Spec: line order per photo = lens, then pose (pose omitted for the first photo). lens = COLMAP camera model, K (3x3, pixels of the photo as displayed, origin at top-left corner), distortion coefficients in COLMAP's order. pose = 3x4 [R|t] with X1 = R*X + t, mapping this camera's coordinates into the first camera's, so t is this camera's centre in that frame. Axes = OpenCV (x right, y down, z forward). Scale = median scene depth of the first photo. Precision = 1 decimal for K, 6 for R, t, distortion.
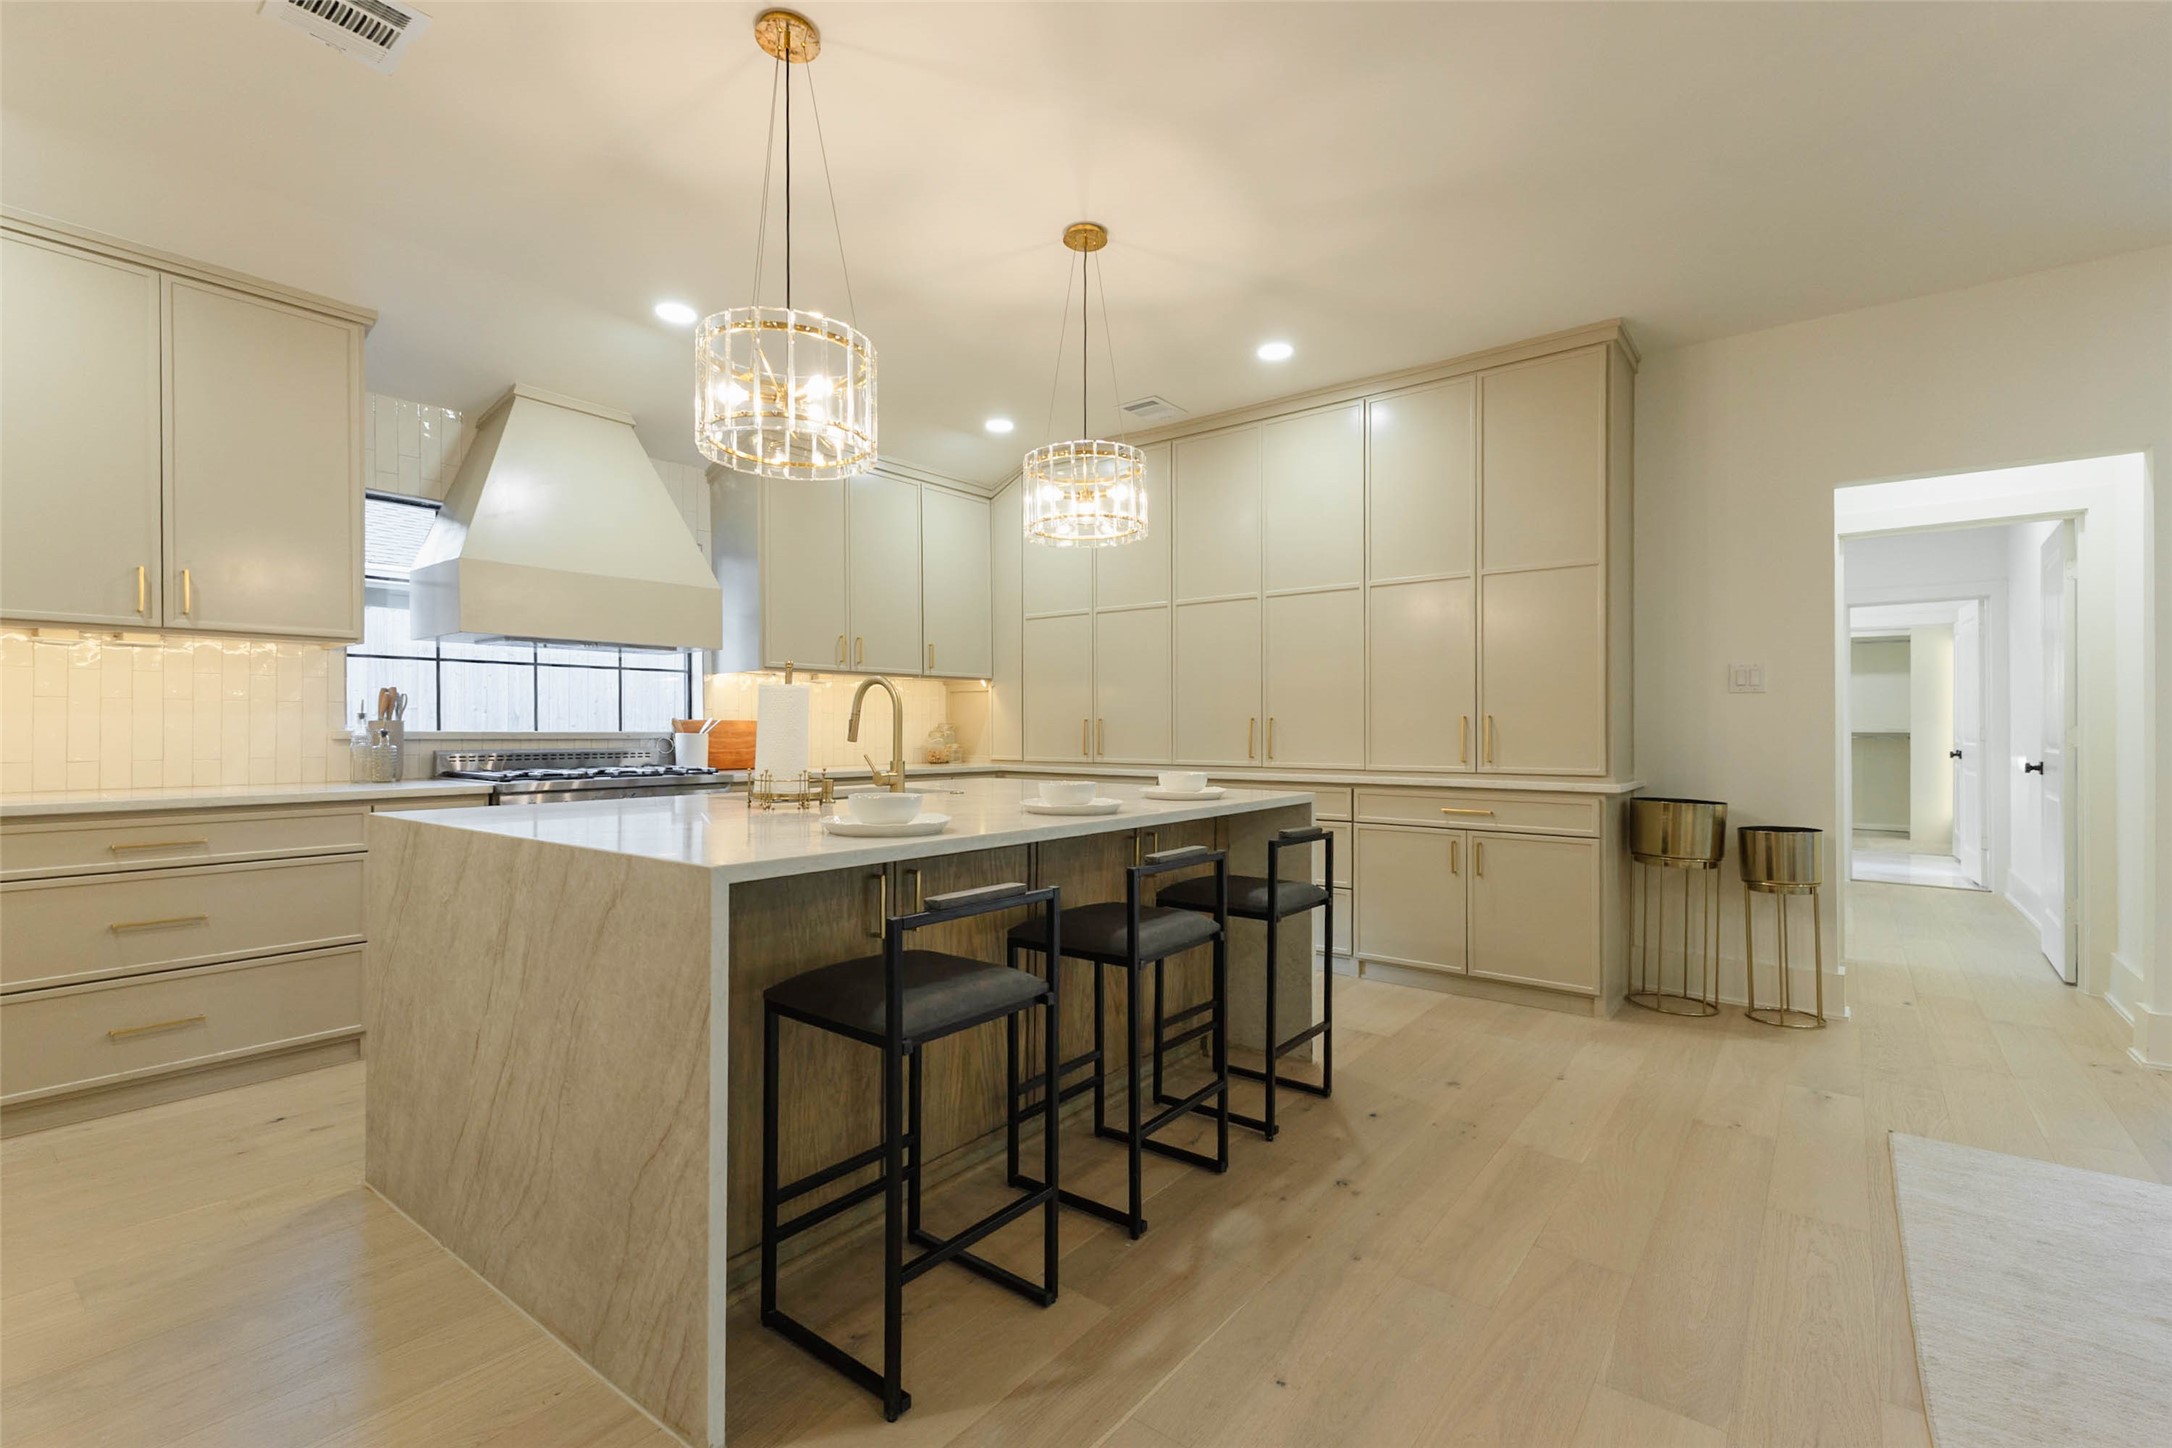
lens RADIAL K [[950.0, 0, 1084.2], [0, 950.0, 736.8], [0, 0, 1]] dist [0.005567, 0.000334]
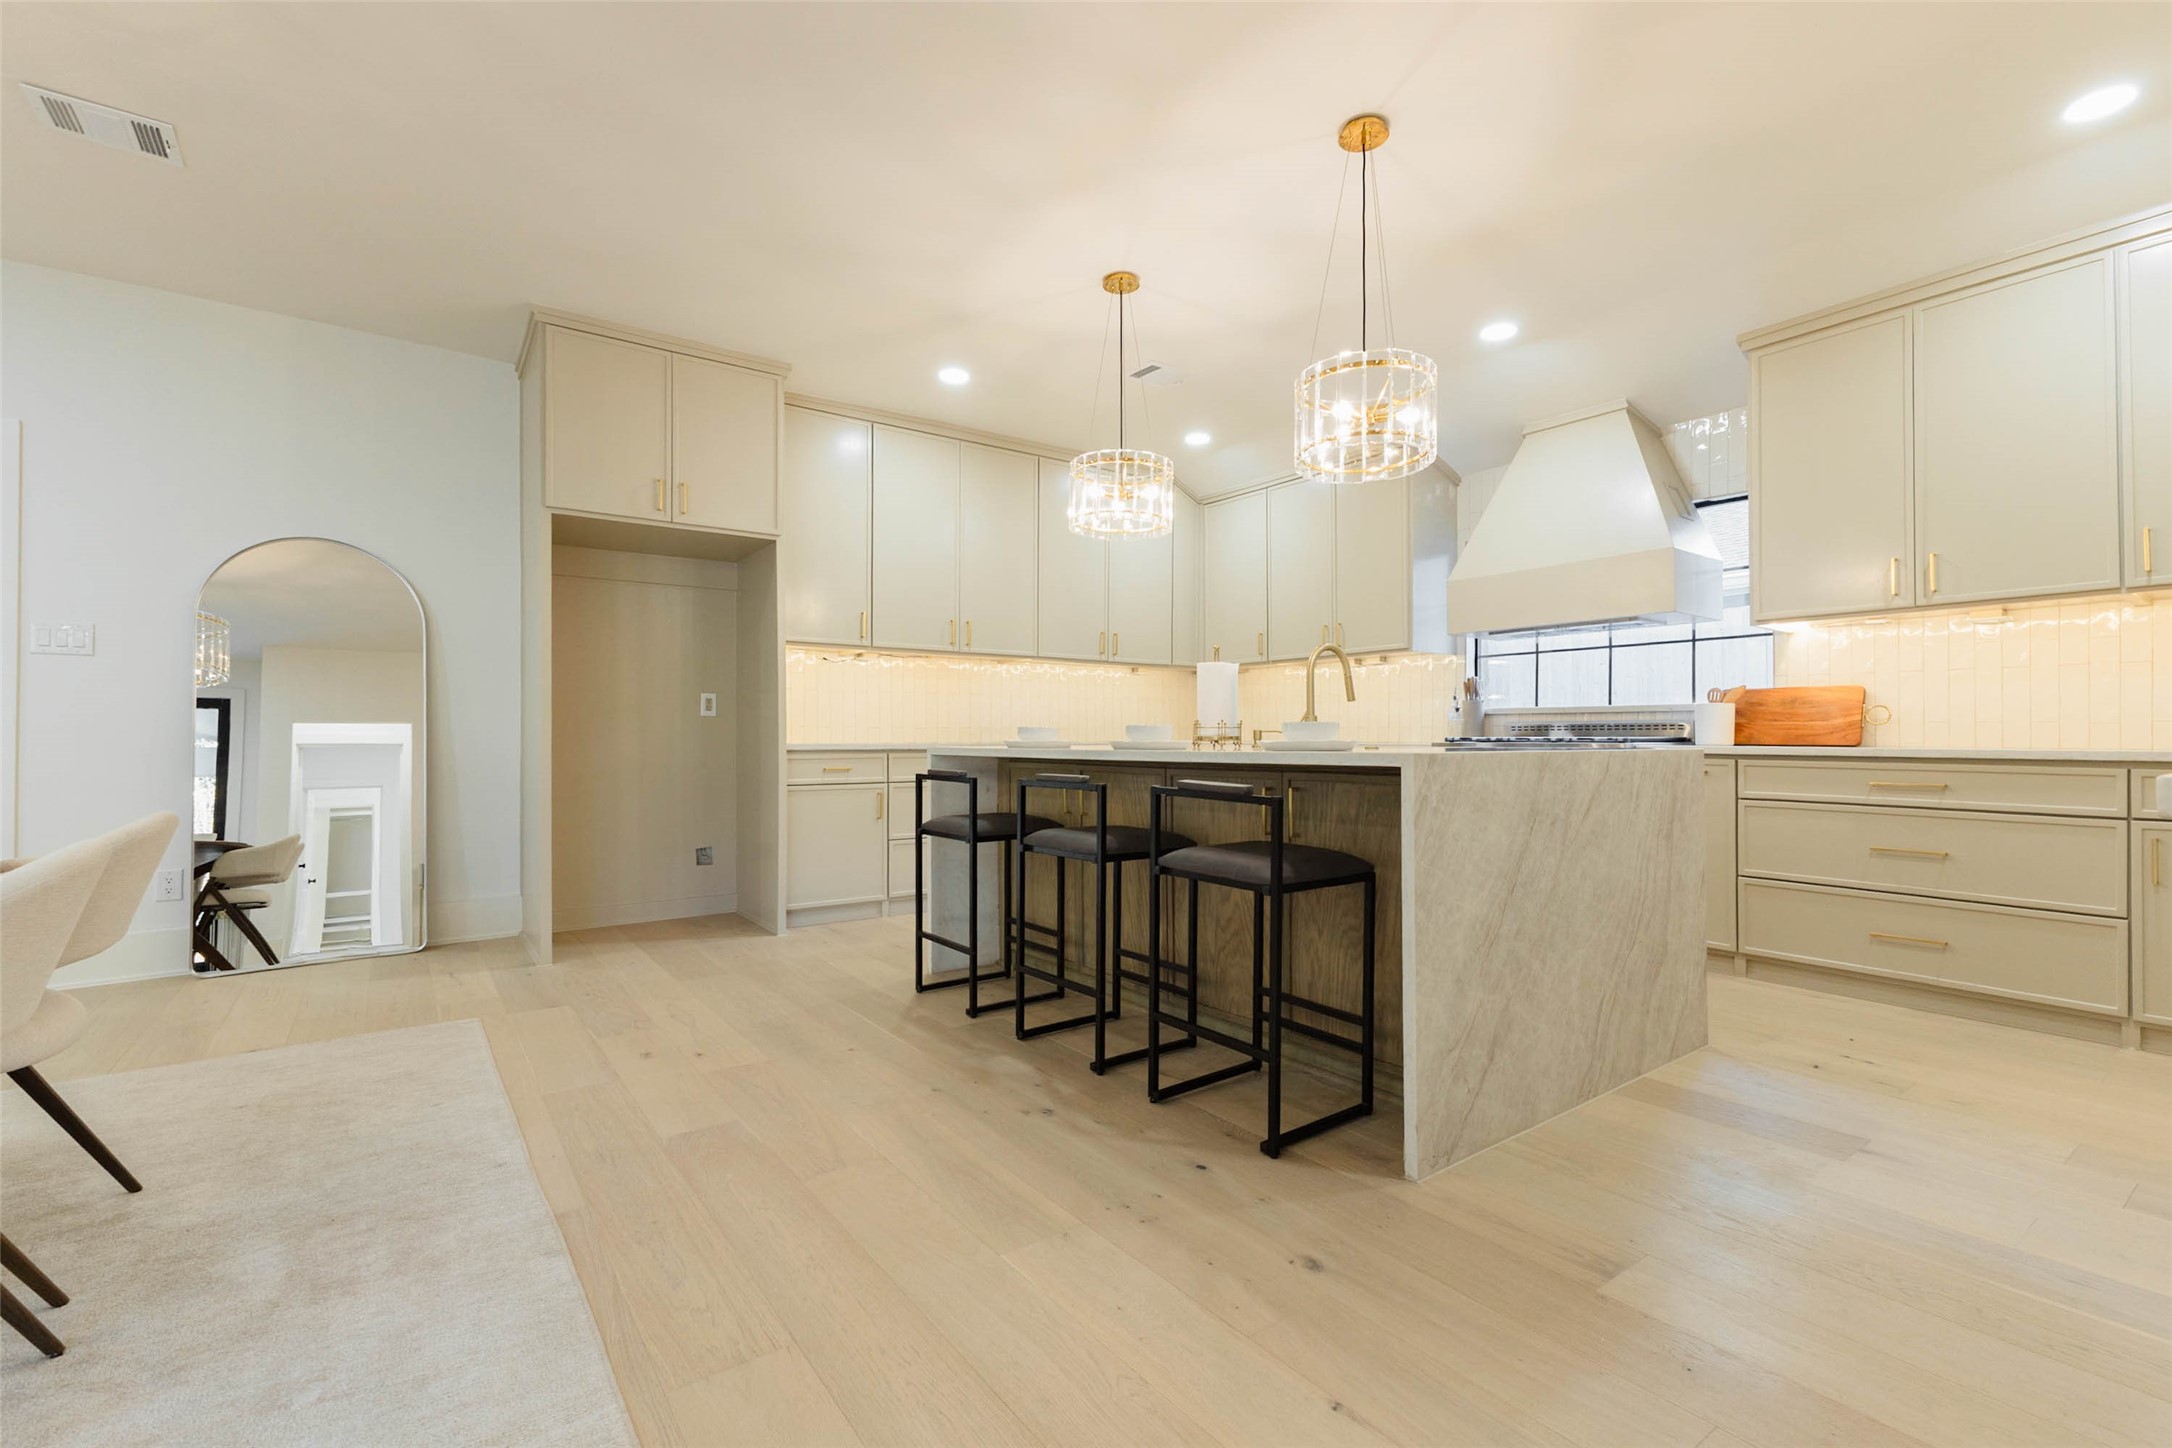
lens RADIAL K [[950.4, 0, 1086.4], [0, 950.4, 727.0], [0, 0, 1]] dist [0.024754, -0.007327]
pose [[-0.261249, -0.011690, -0.965201, 0.853370], [-0.007984, 0.999919, -0.009949, 0.045093], [0.965238, 0.005107, -0.261321, 0.888889]]
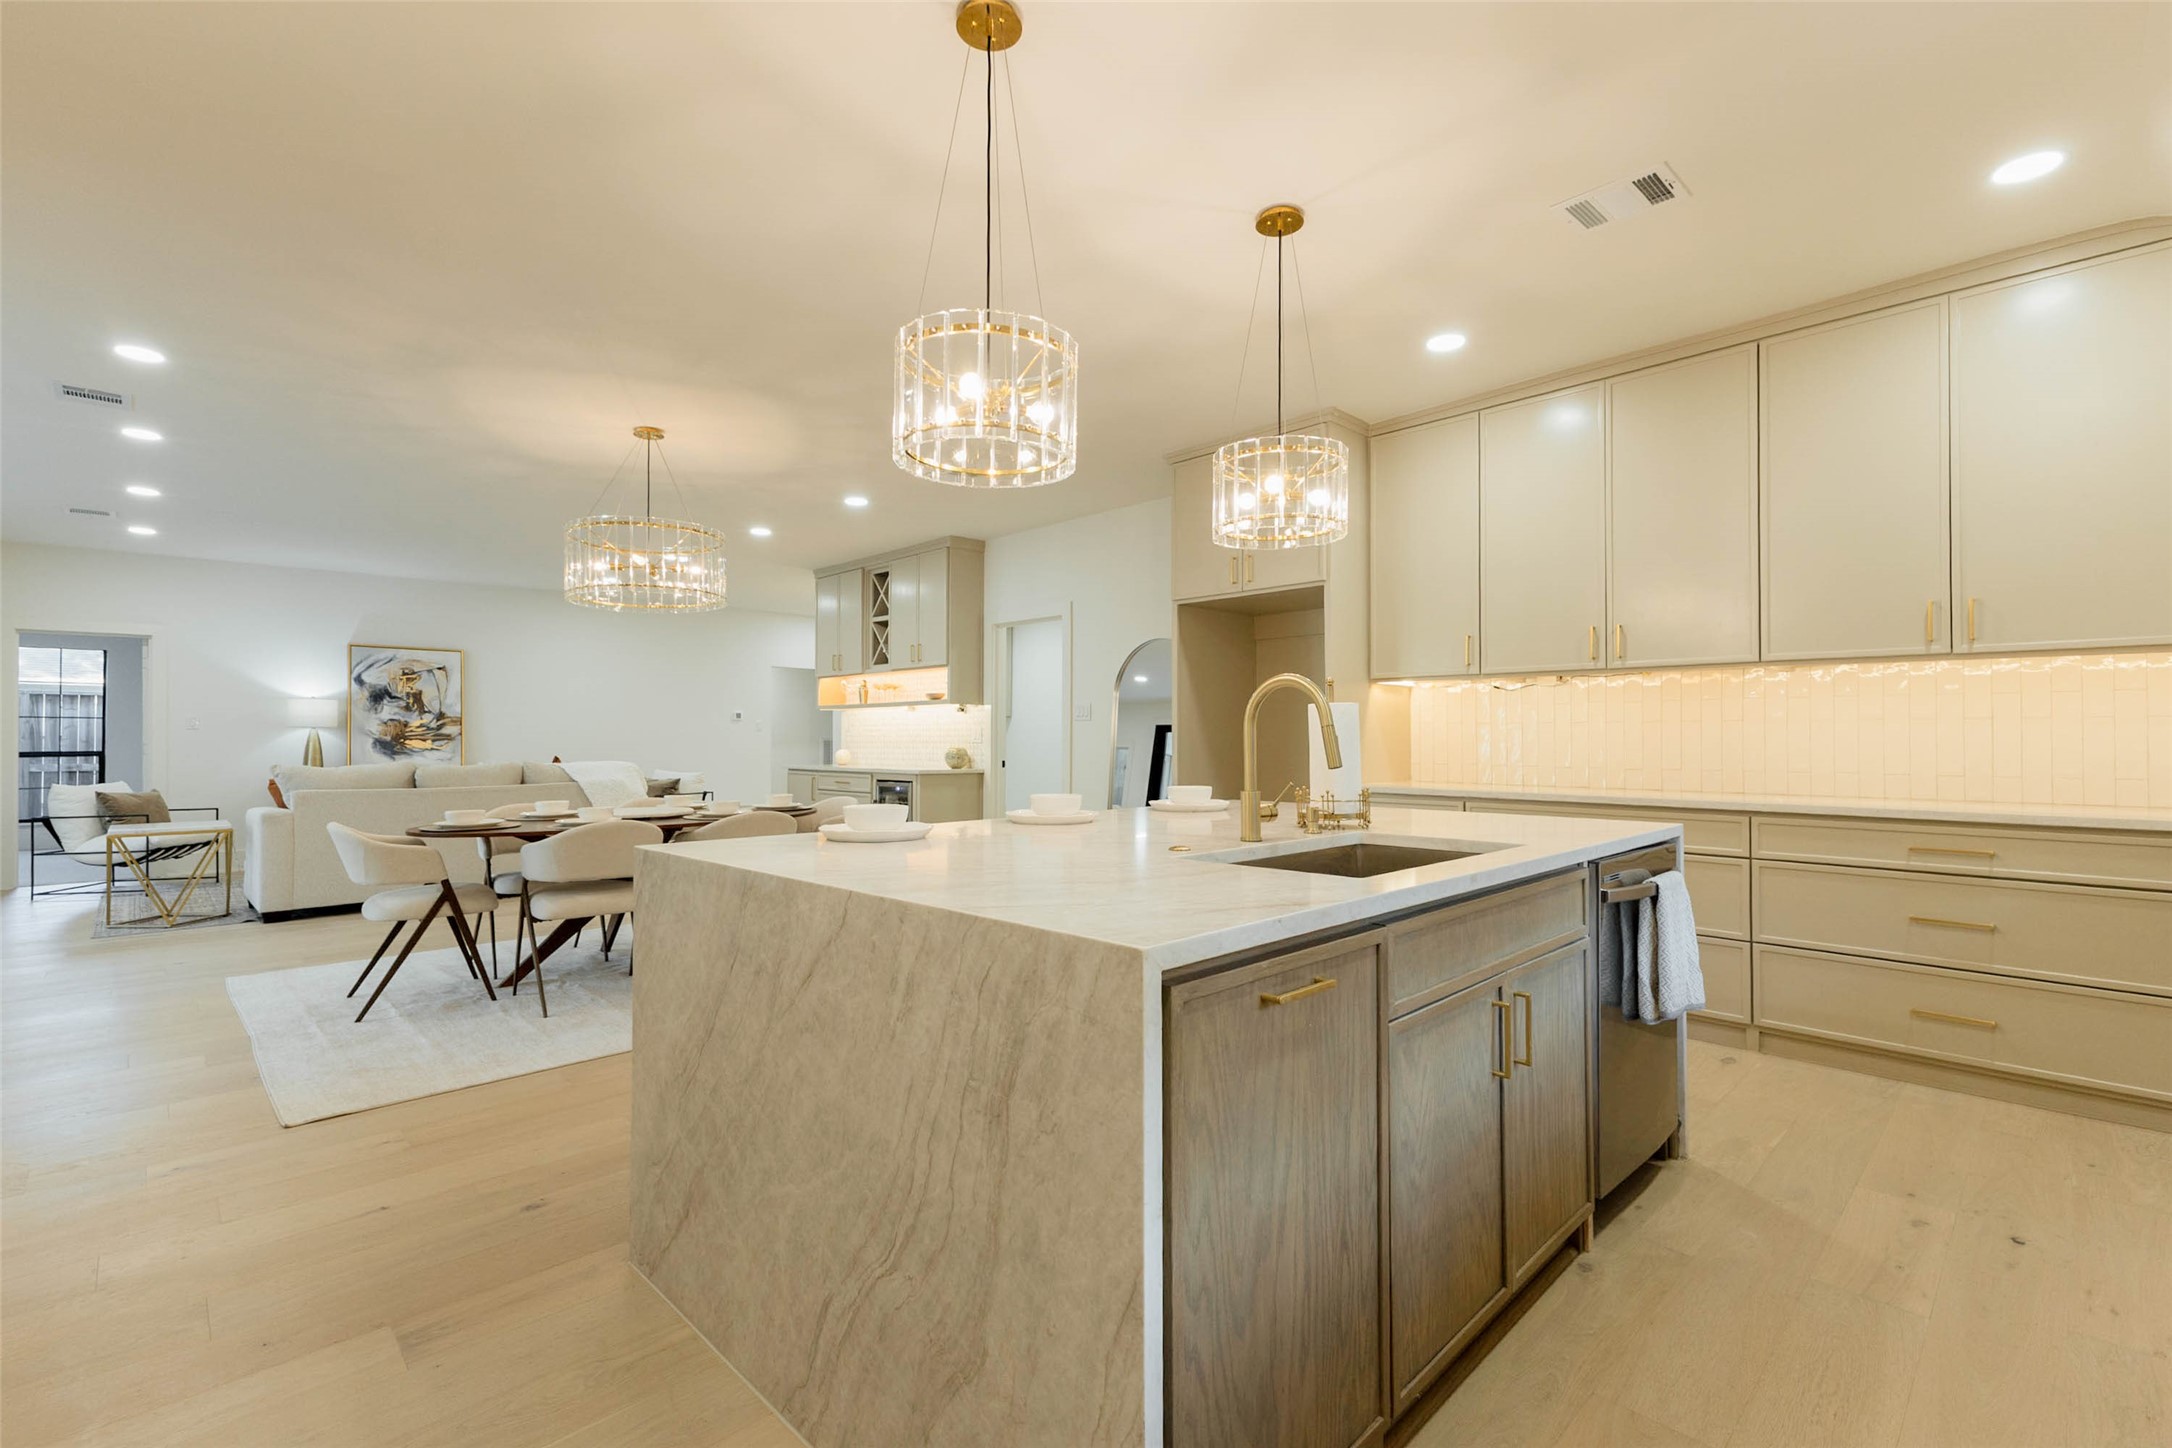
lens RADIAL K [[971.4, 0, 1085.2], [0, 971.4, 711.2], [0, 0, 1]] dist [0.009476, -0.001358]
pose [[-0.991676, 0.002971, 0.128723, -0.153700], [0.000830, 0.999860, -0.016682, -0.023607], [-0.128755, -0.016437, -0.991540, 1.525186]]
